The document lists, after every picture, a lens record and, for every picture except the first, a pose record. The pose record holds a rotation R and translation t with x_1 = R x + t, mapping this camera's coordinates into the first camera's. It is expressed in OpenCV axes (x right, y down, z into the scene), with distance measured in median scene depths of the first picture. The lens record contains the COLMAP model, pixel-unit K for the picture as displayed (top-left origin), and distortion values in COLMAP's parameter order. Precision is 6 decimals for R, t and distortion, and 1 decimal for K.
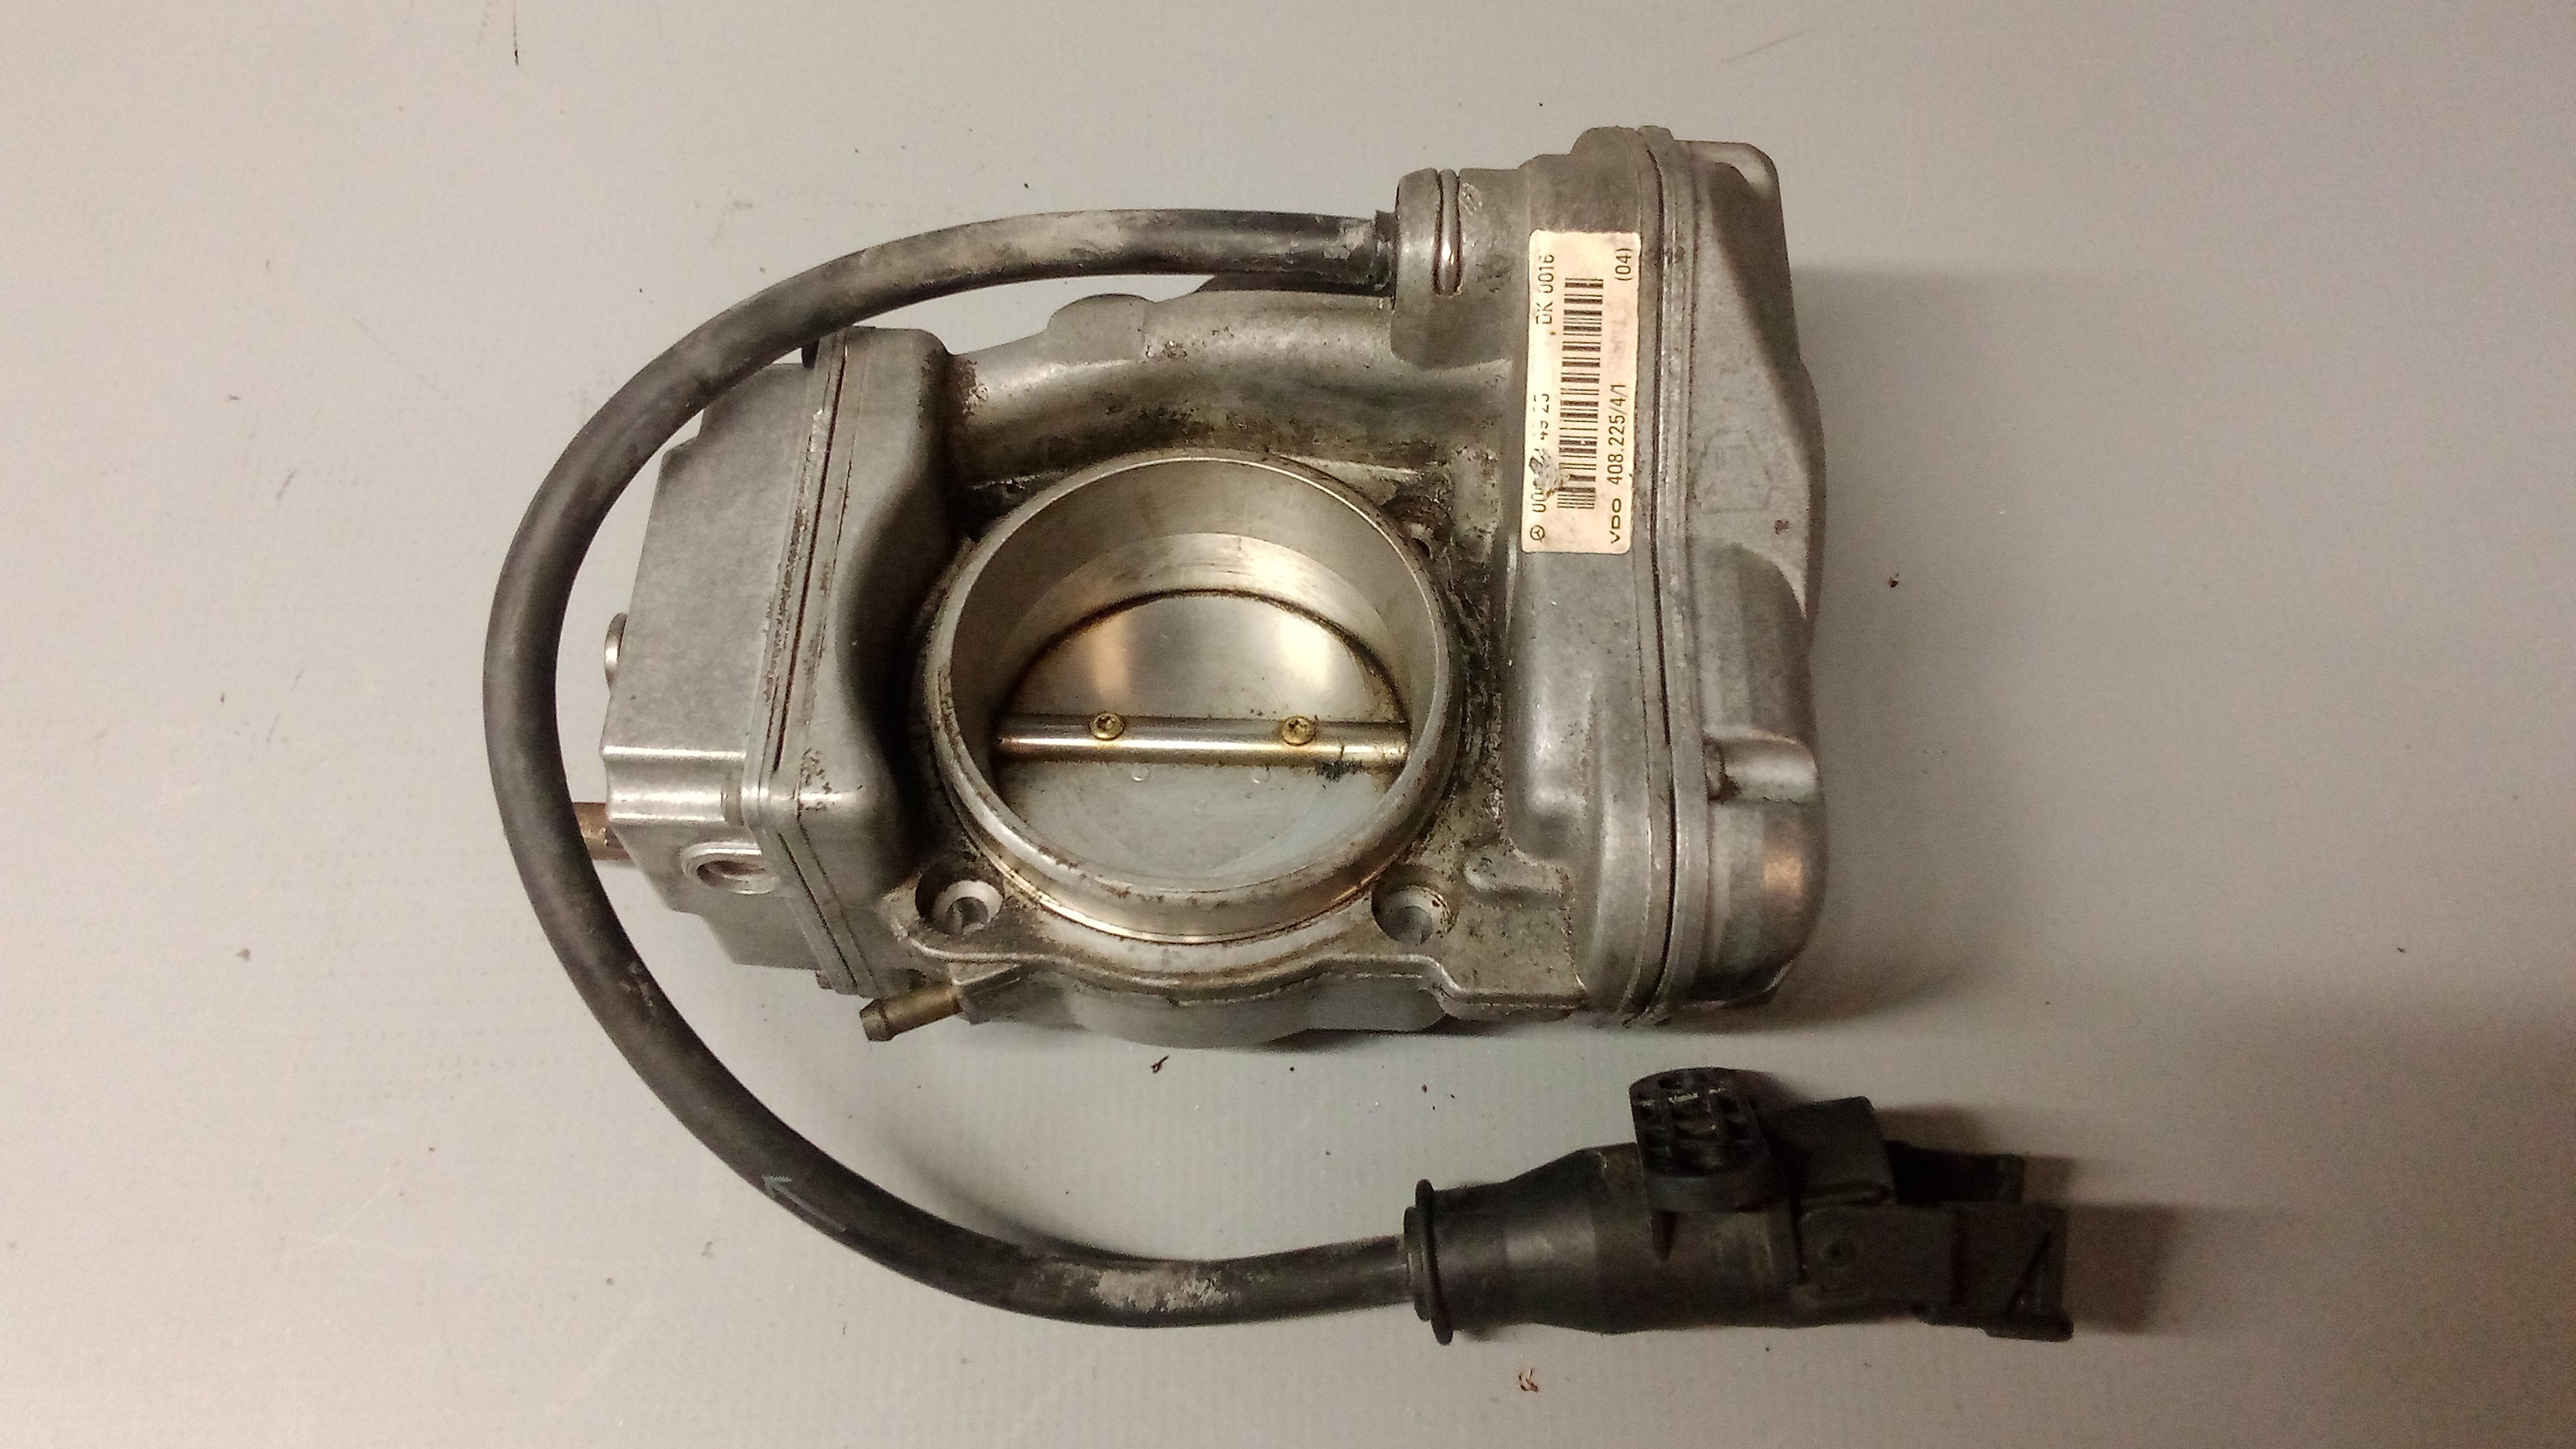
lens RADIAL K [[2068.0, 0, 1288.0], [0, 2068.0, 724.5], [0, 0, 1]] dist [0.011575, 0.000839]
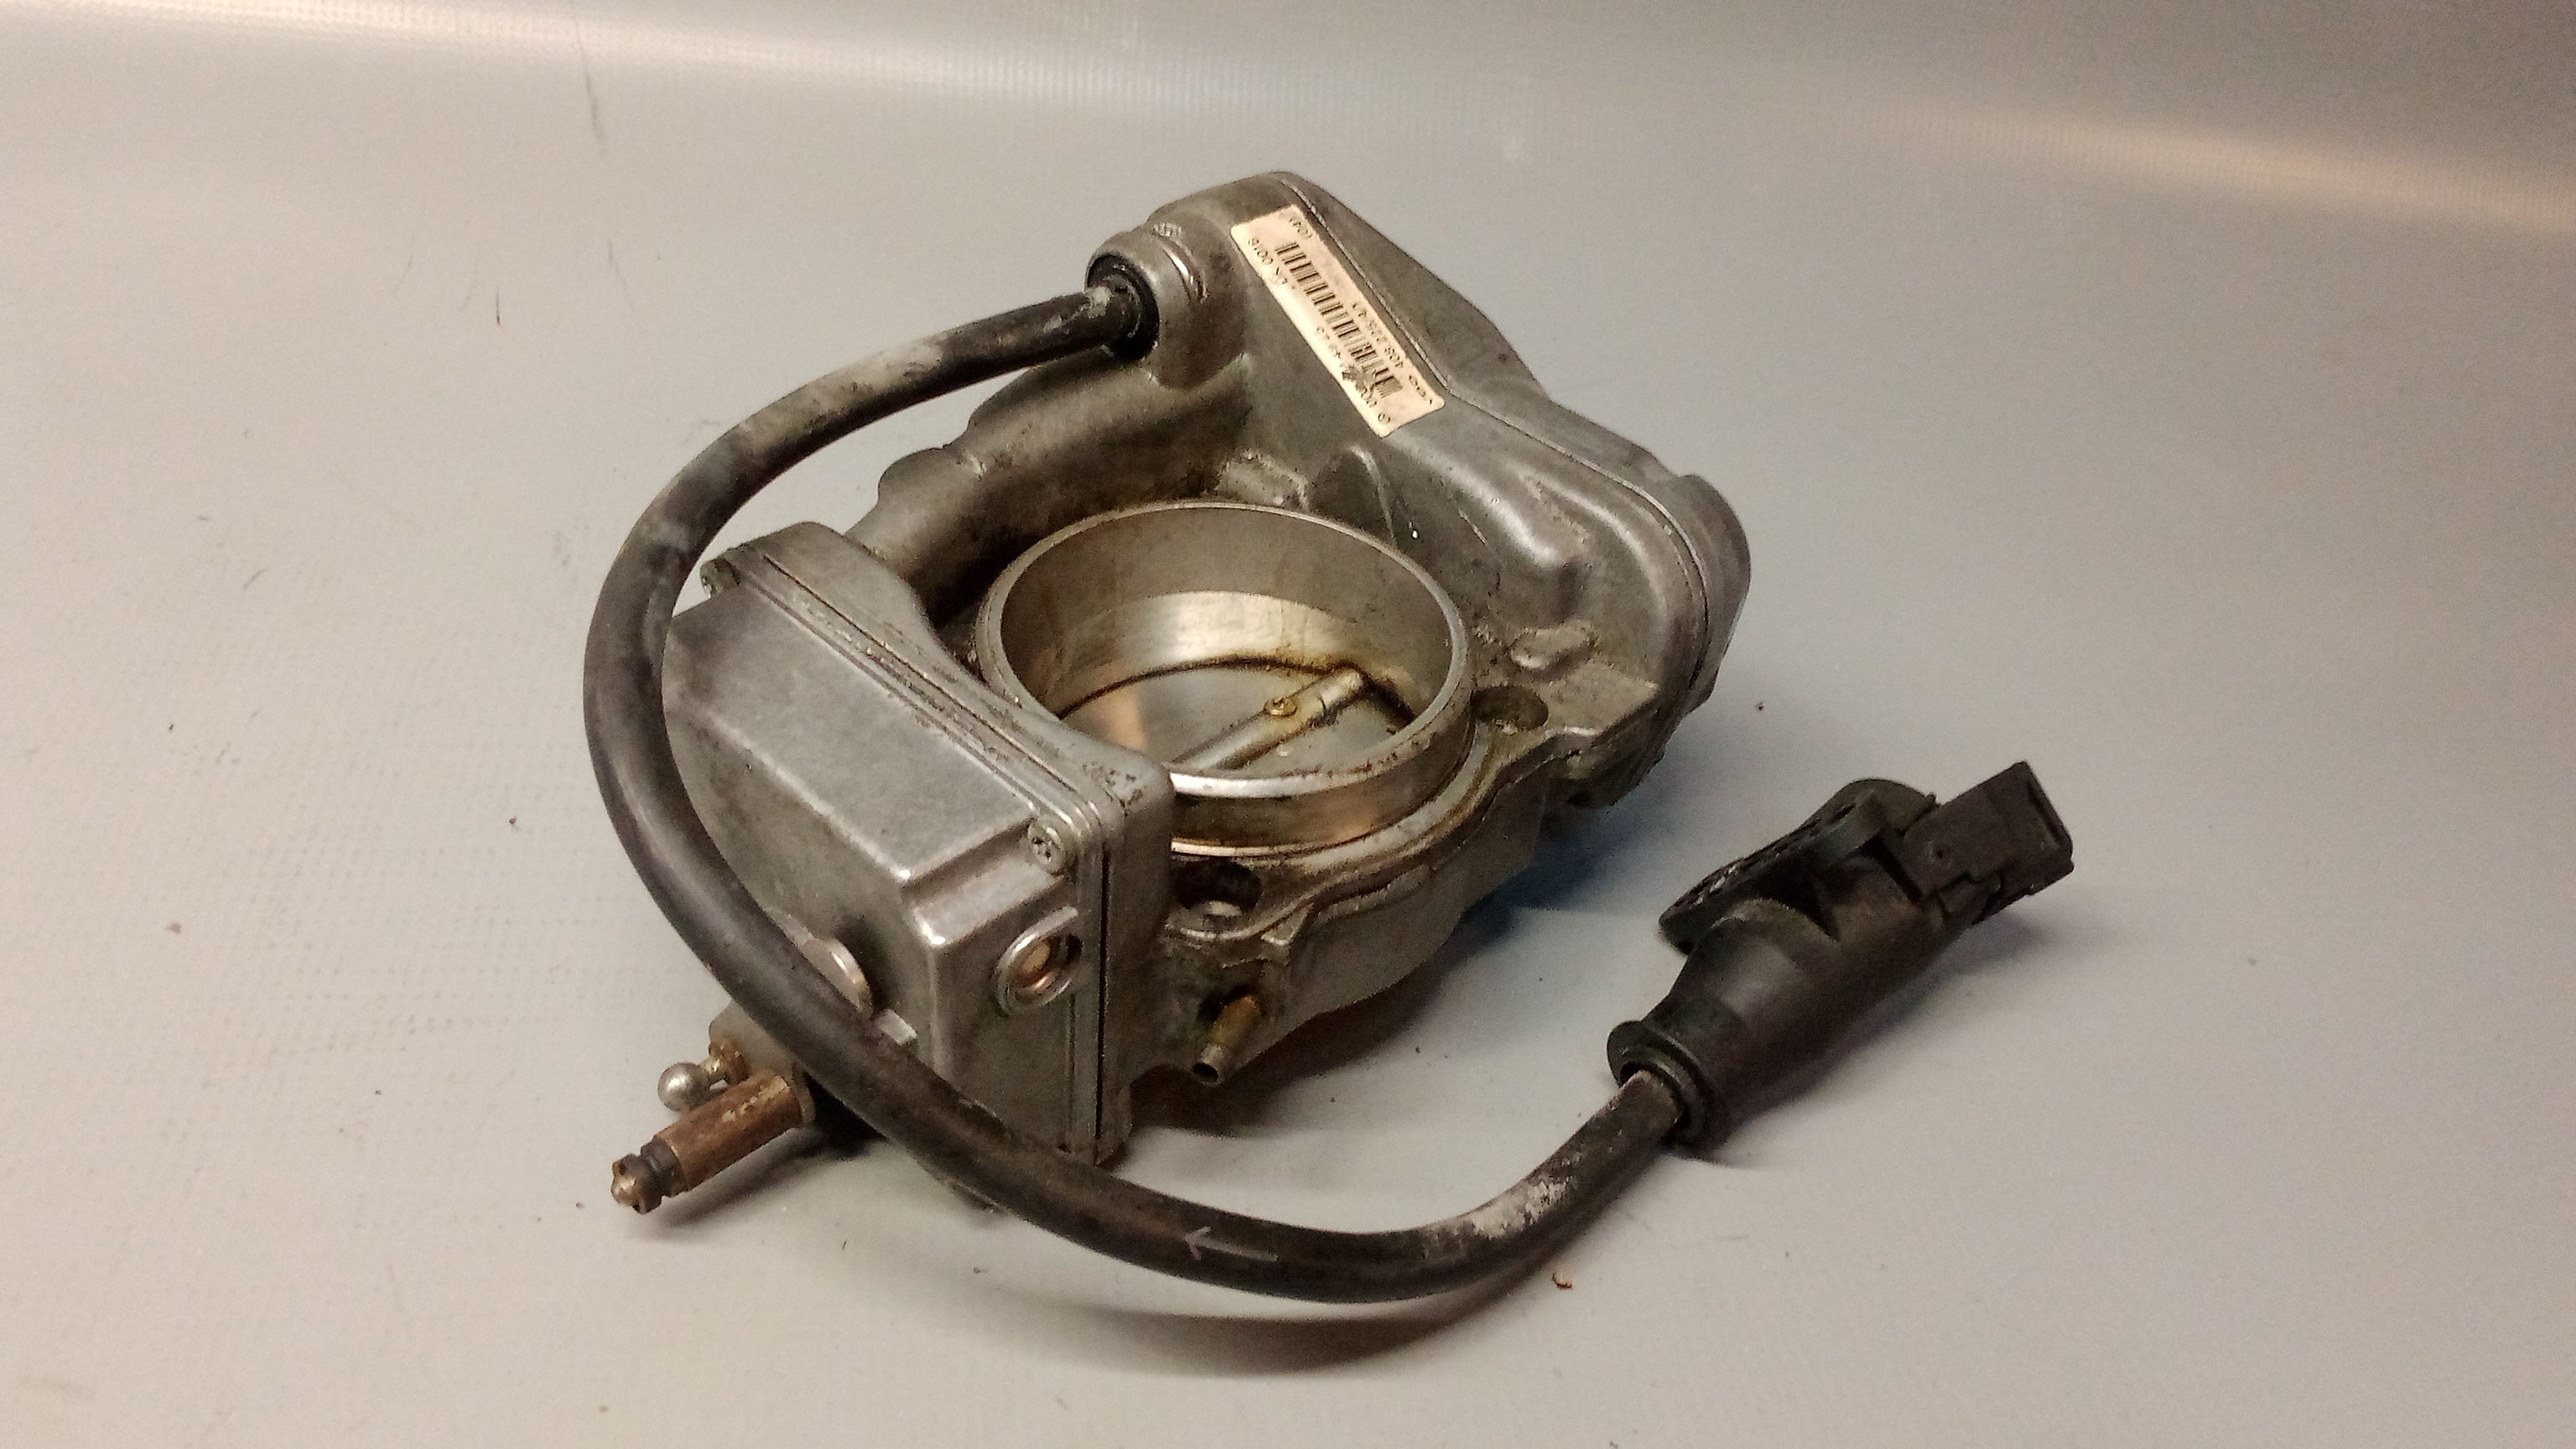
lens RADIAL K [[2068.0, 0, 1288.0], [0, 2068.0, 724.5], [0, 0, 1]] dist [0.011575, 0.000839]
pose [[0.680298, -0.405959, 0.610239, -0.718386], [0.602558, 0.783790, -0.150323, 0.192133], [-0.417274, 0.469969, 0.777825, 0.178718]]
